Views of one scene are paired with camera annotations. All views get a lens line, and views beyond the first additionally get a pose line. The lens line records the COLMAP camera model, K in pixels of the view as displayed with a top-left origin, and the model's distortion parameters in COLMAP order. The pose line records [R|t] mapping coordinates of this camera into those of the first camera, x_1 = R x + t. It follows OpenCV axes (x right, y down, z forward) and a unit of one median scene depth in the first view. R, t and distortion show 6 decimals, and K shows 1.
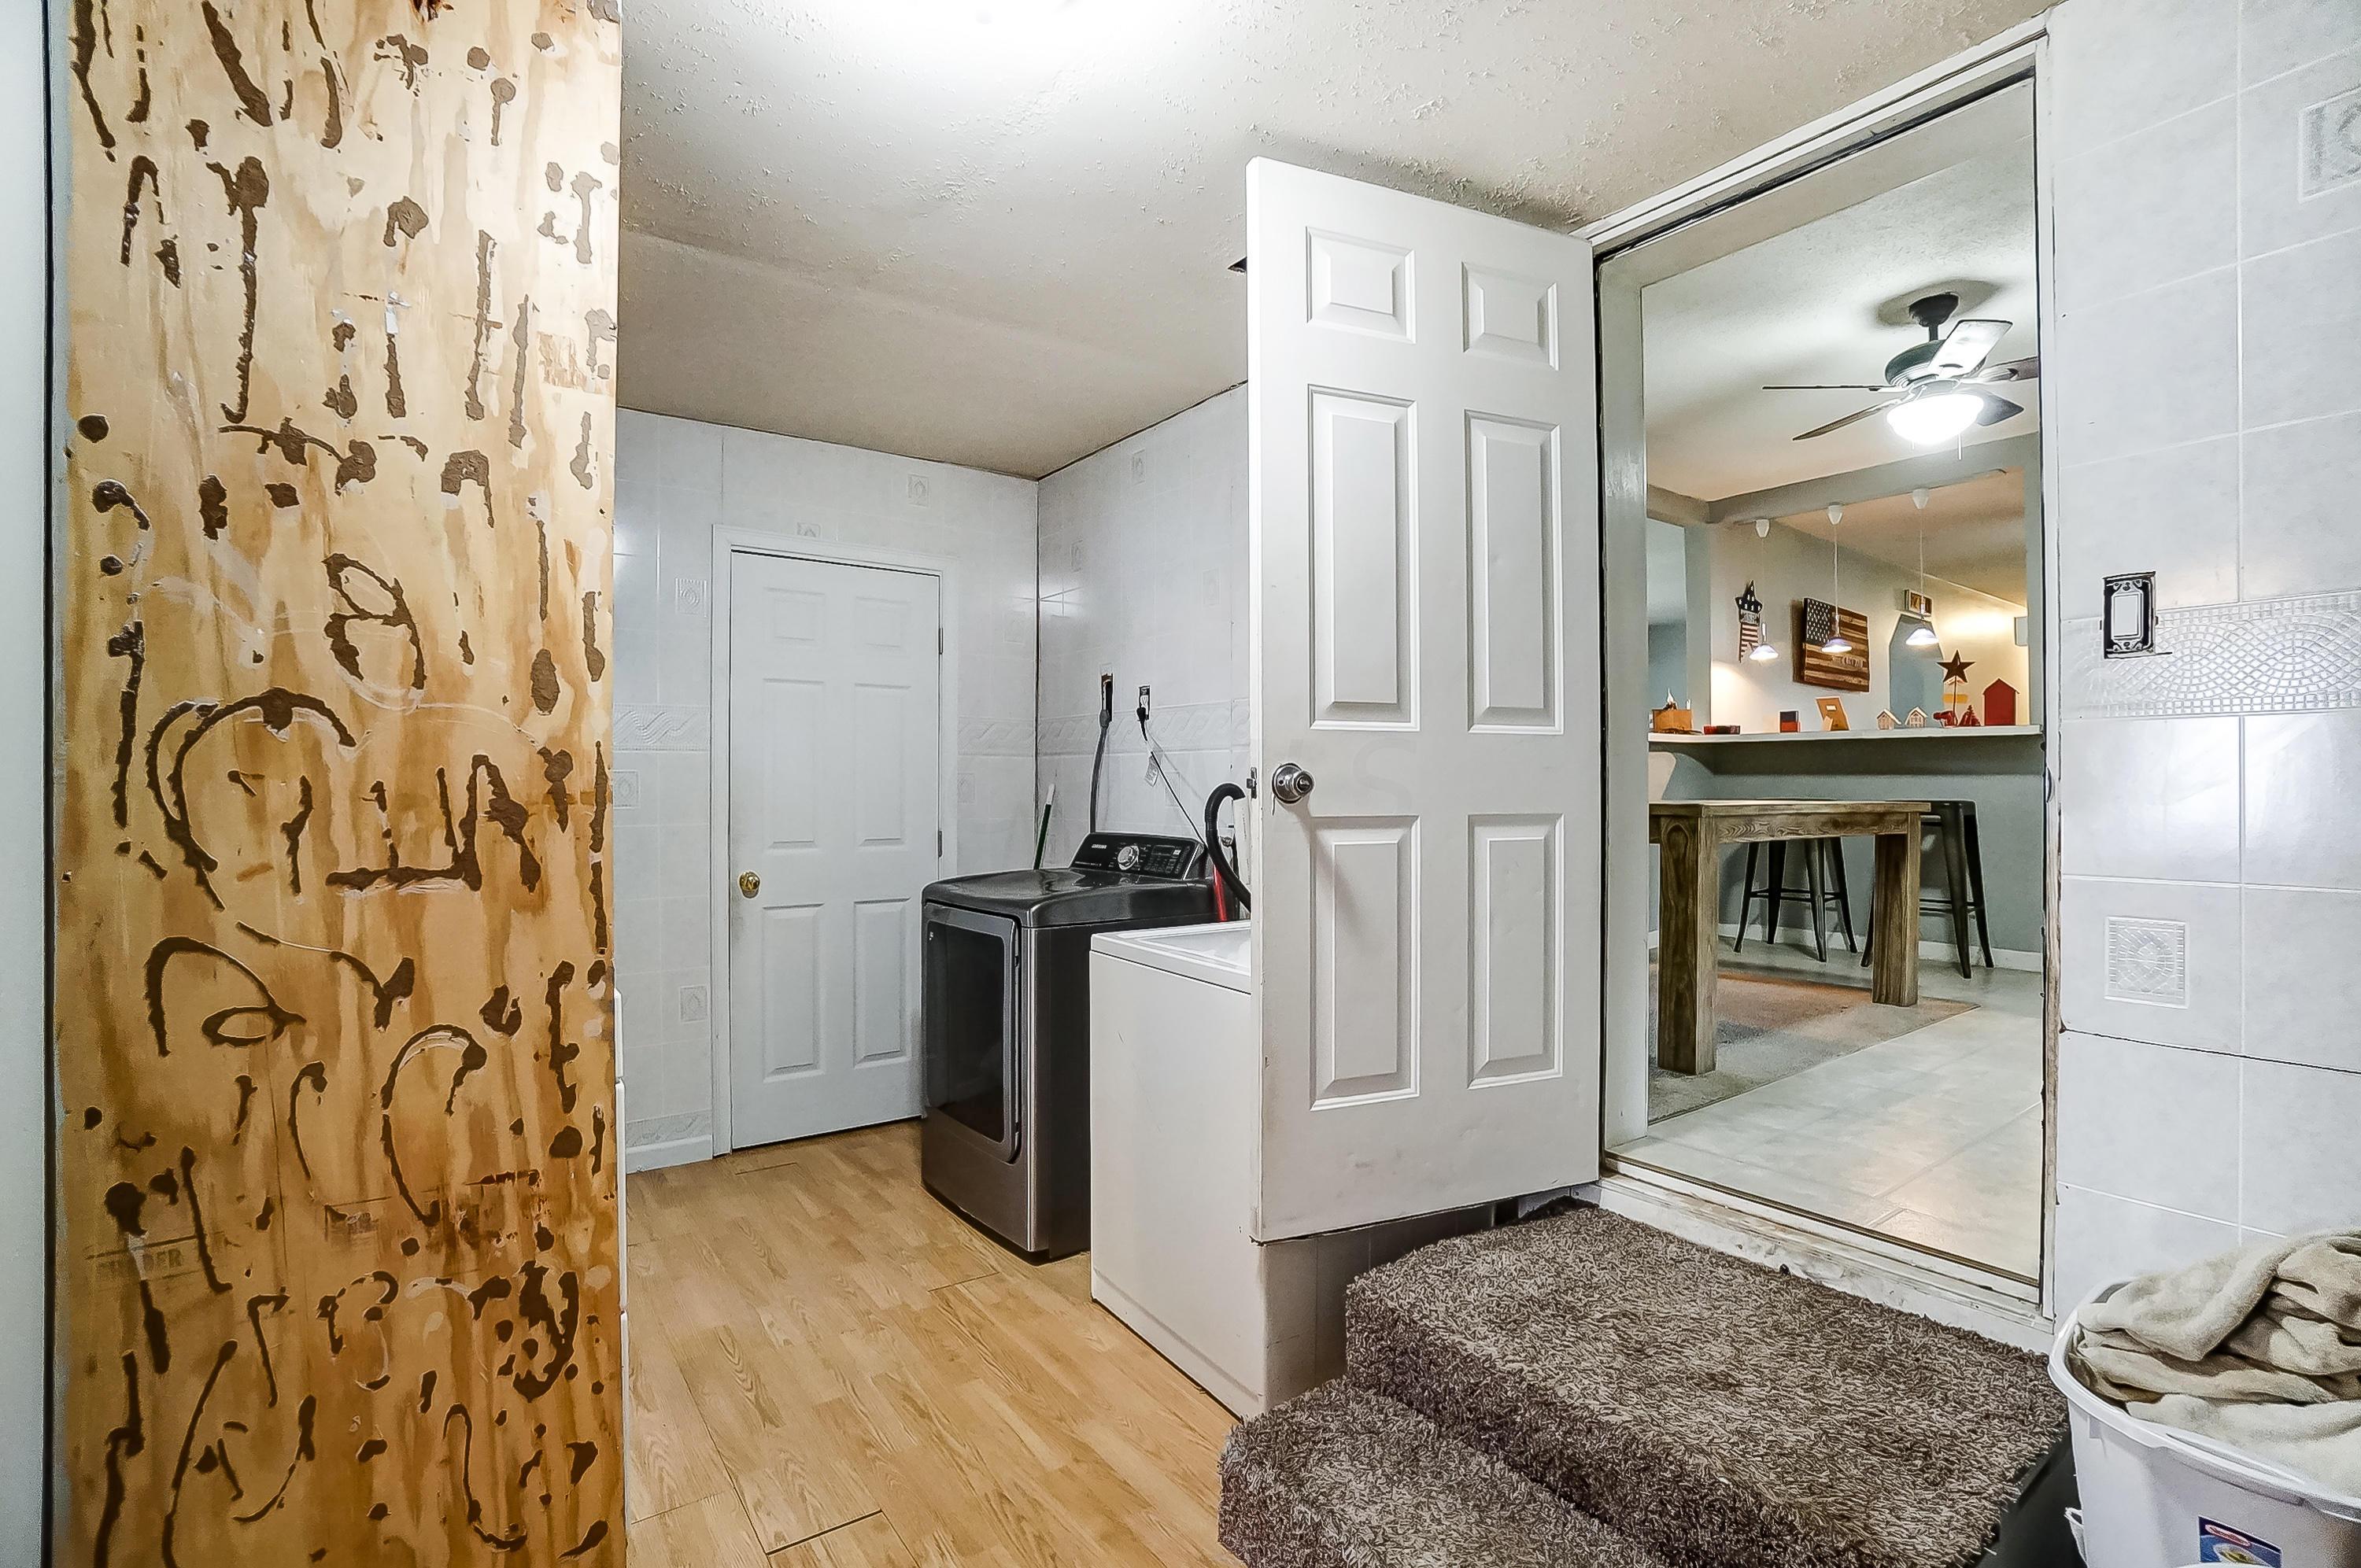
lens RADIAL K [[1058.6, 0, 1182.6], [0, 1058.6, 782.0], [0, 0, 1]] dist [-0.038684, 0.005154]
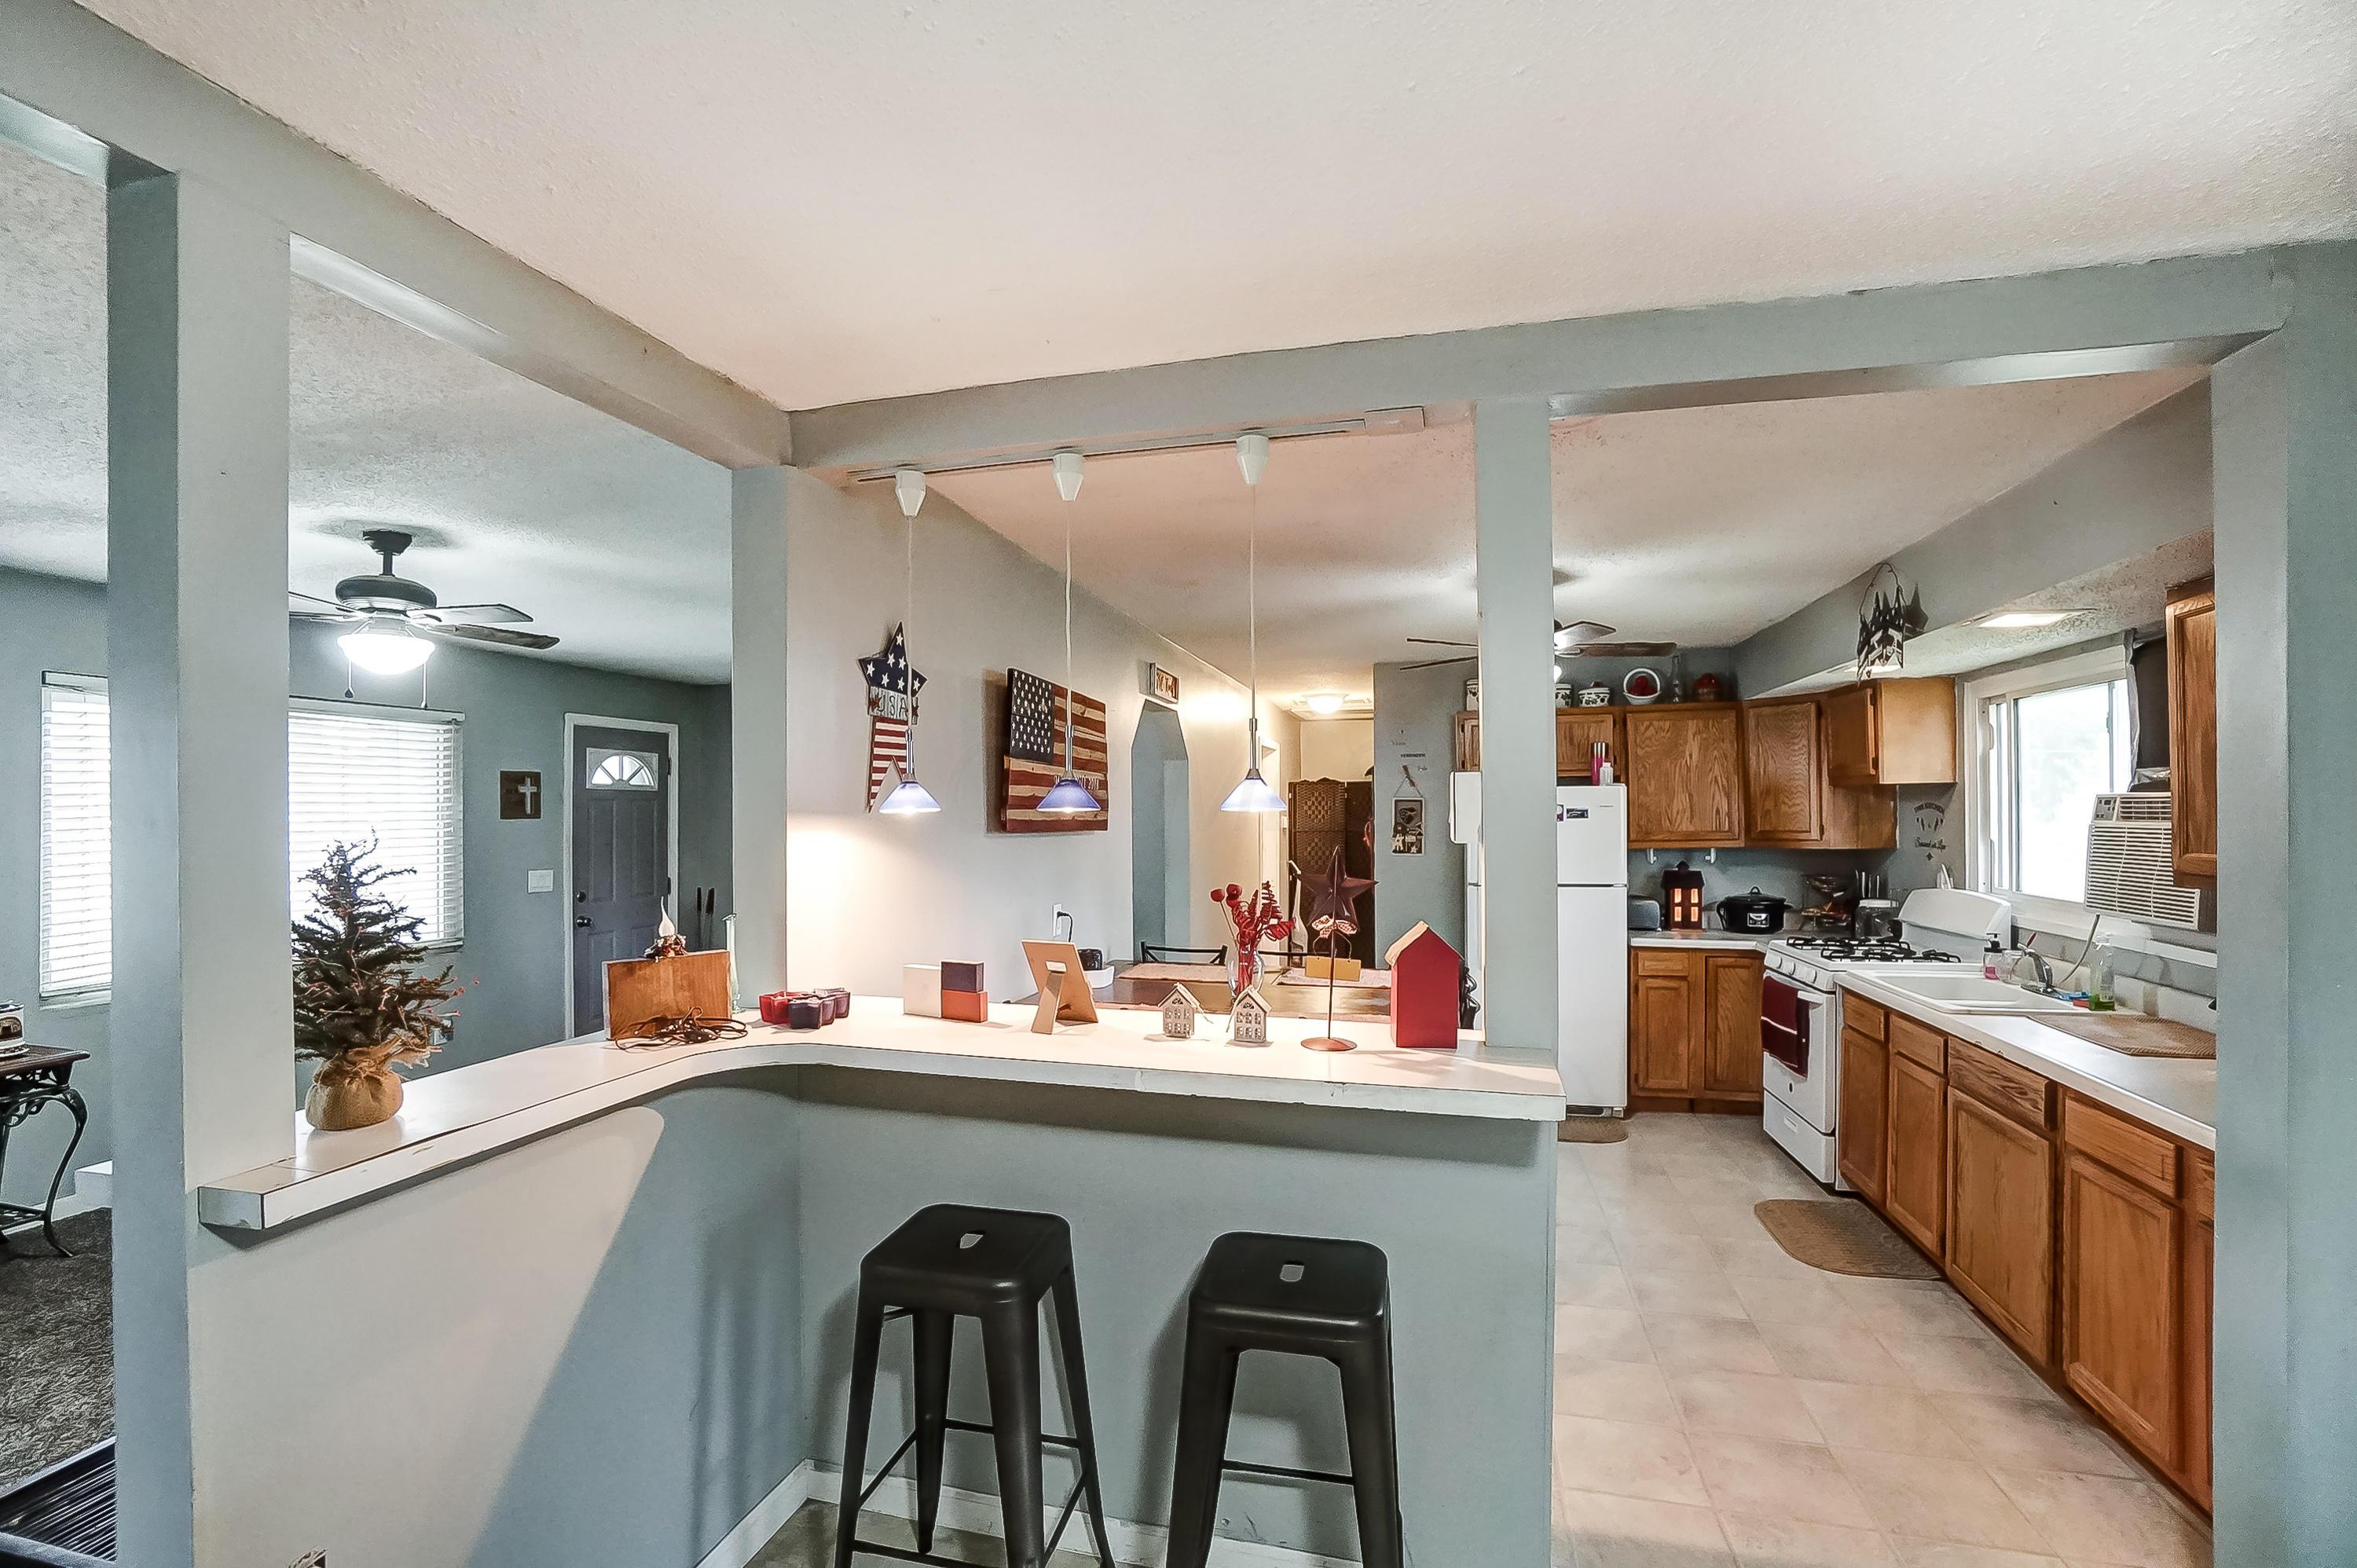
lens RADIAL K [[1056.9, 0, 1166.3], [0, 1056.9, 800.4], [0, 0, 1]] dist [-0.038684, 0.005154]
pose [[0.785448, 0.004848, 0.618908, 0.358253], [0.002638, 0.999934, -0.011180, -0.112243], [-0.618922, 0.010414, 0.785384, 0.581620]]
